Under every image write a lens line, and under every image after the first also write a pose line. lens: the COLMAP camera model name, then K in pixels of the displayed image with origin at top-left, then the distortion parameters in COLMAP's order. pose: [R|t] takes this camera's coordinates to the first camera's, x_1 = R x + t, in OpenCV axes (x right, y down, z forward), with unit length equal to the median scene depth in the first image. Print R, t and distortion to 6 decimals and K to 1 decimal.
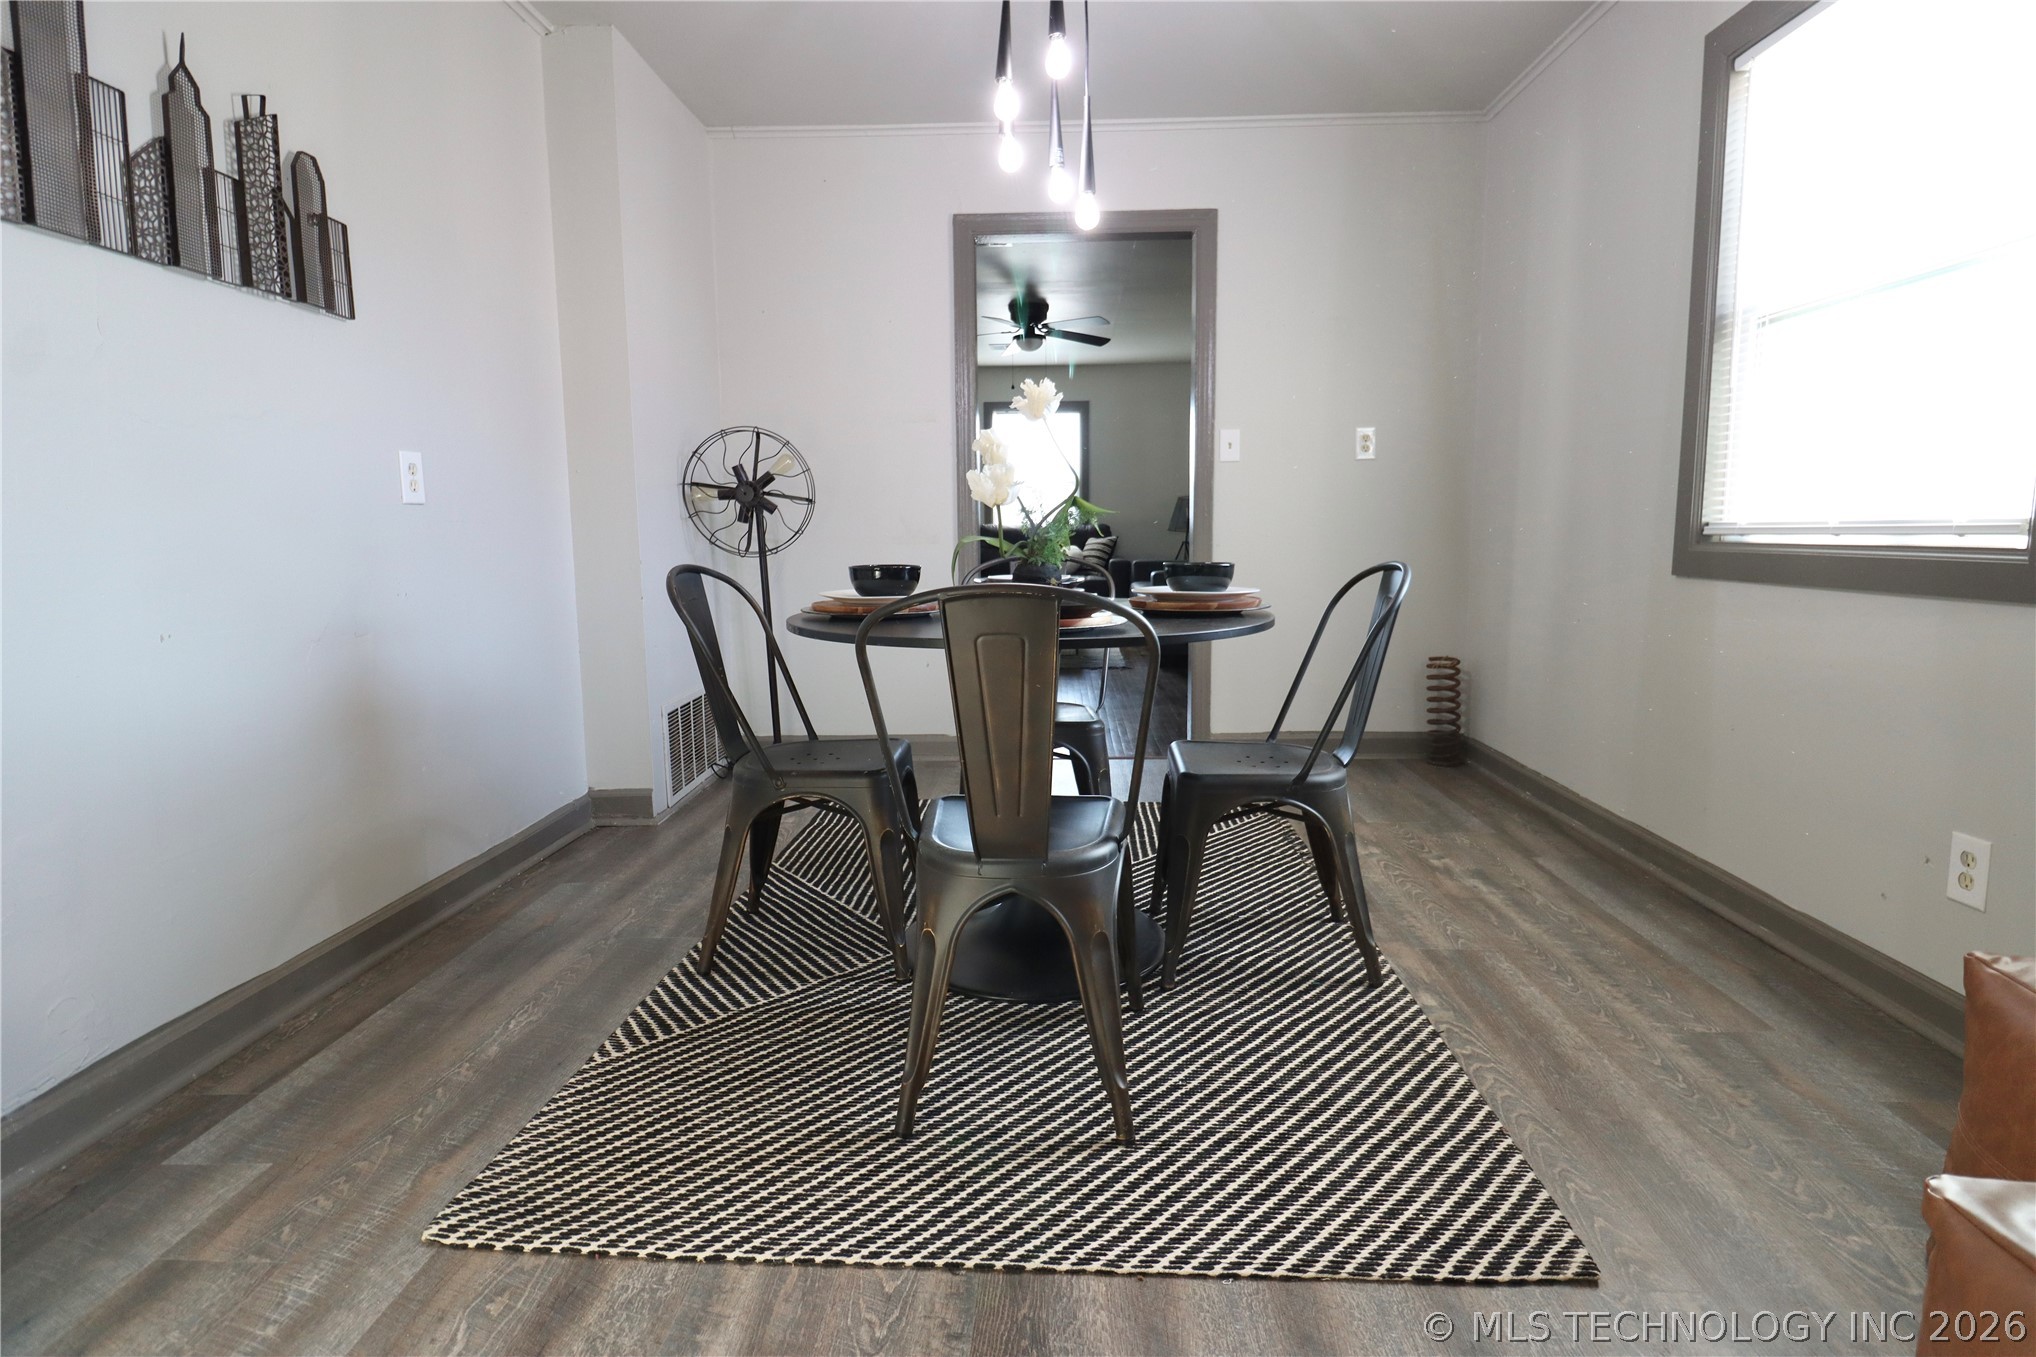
lens RADIAL K [[1026.0, 0, 1027.4], [0, 1026.0, 635.7], [0, 0, 1]] dist [-0.000604, -0.001201]
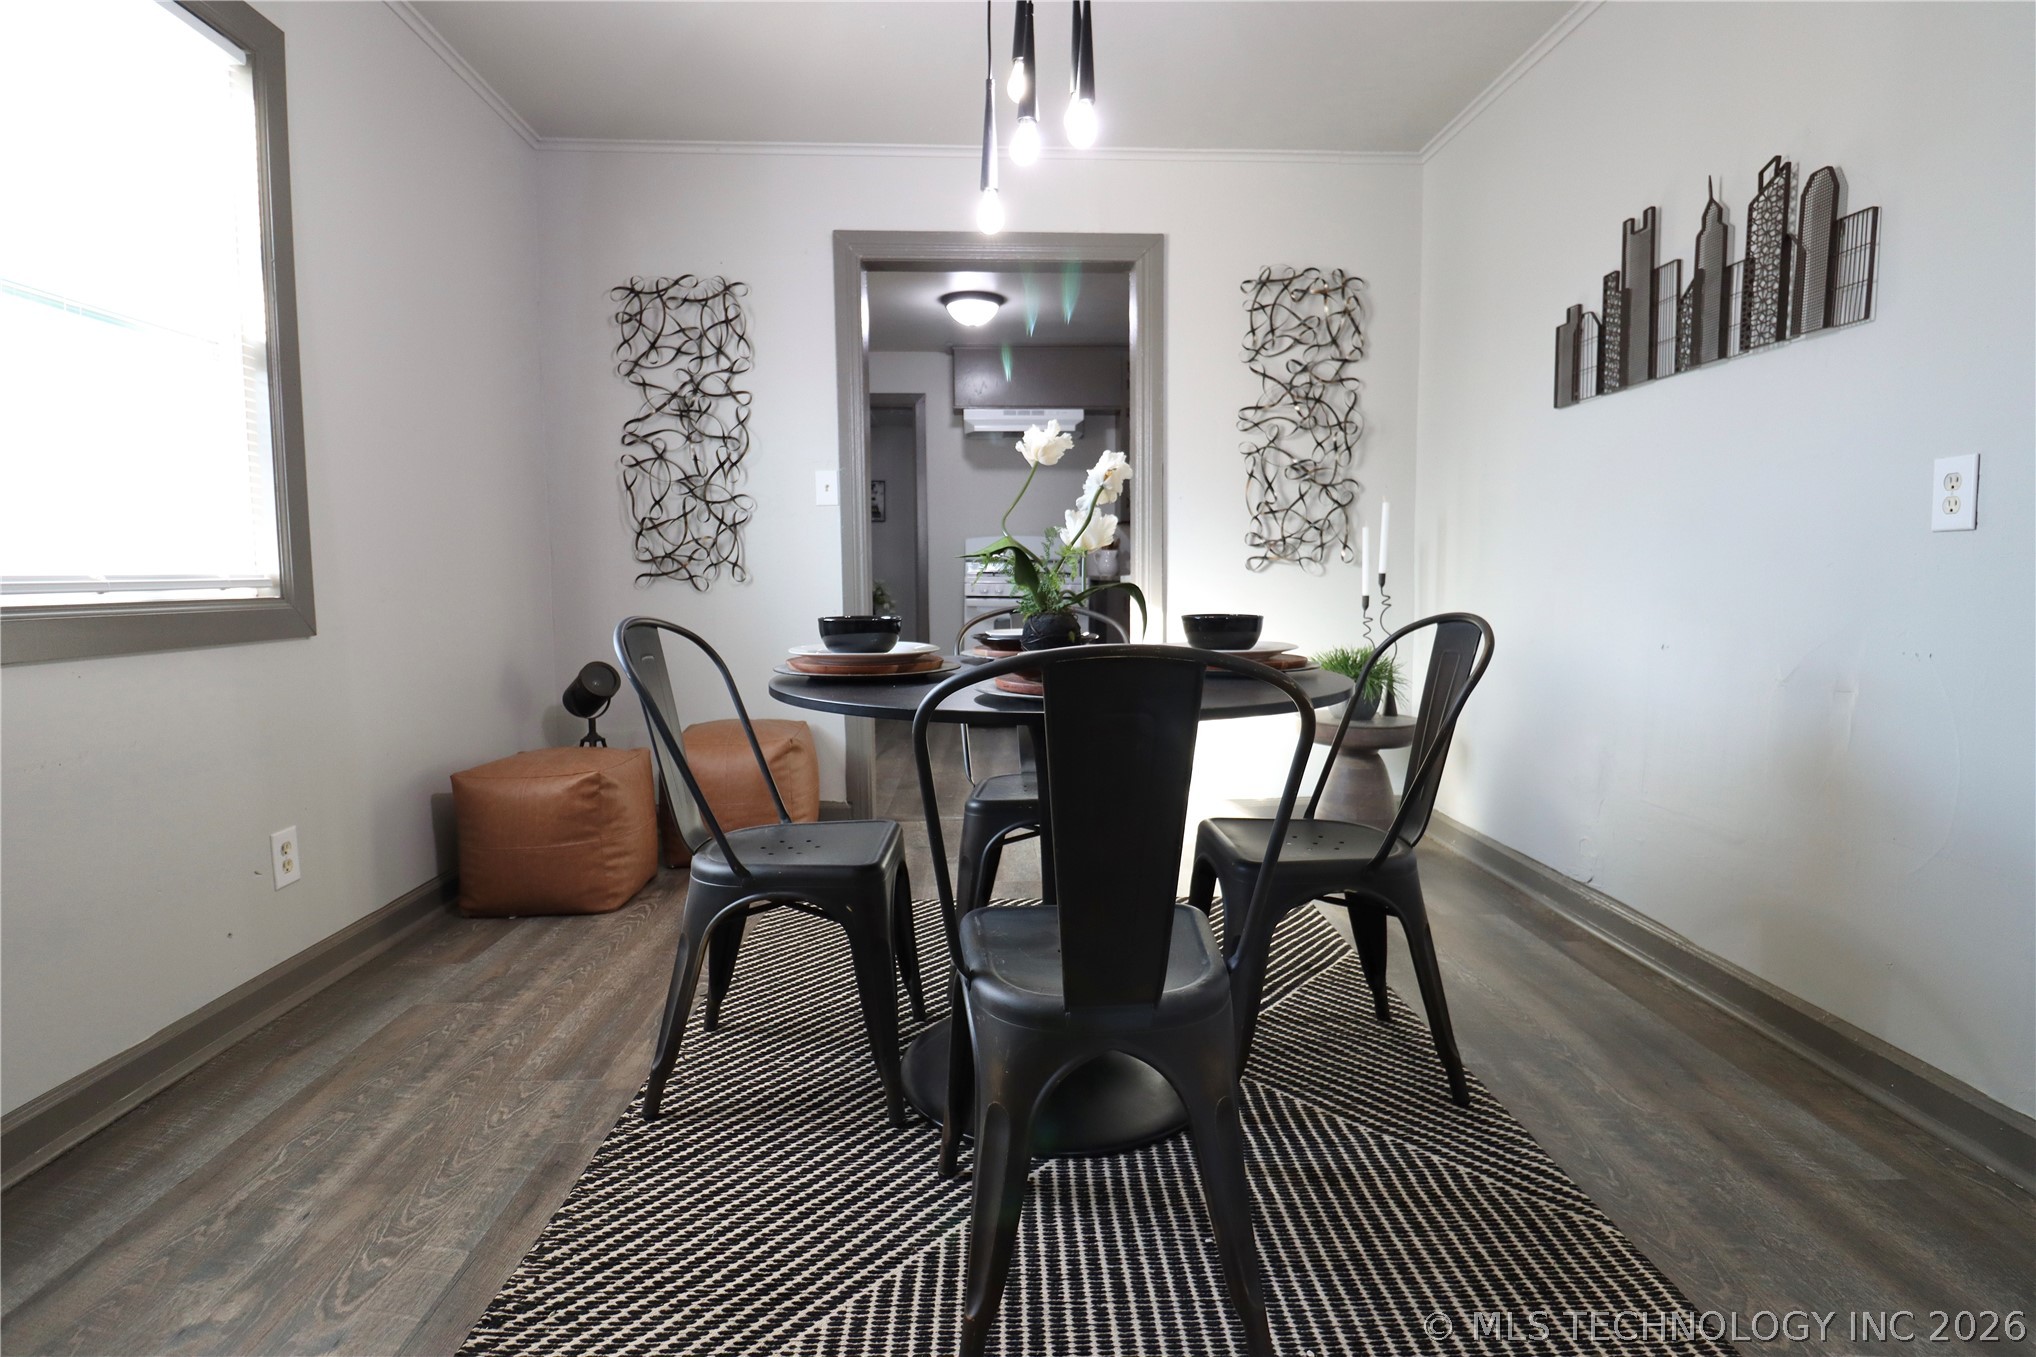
lens RADIAL K [[1026.0, 0, 1027.4], [0, 1026.0, 635.7], [0, 0, 1]] dist [-0.000604, -0.001201]
pose [[-0.996452, 0.014712, -0.082862, 0.114053], [0.001038, 0.986675, 0.162699, -0.215895], [0.084151, 0.162036, -0.983190, 2.064741]]
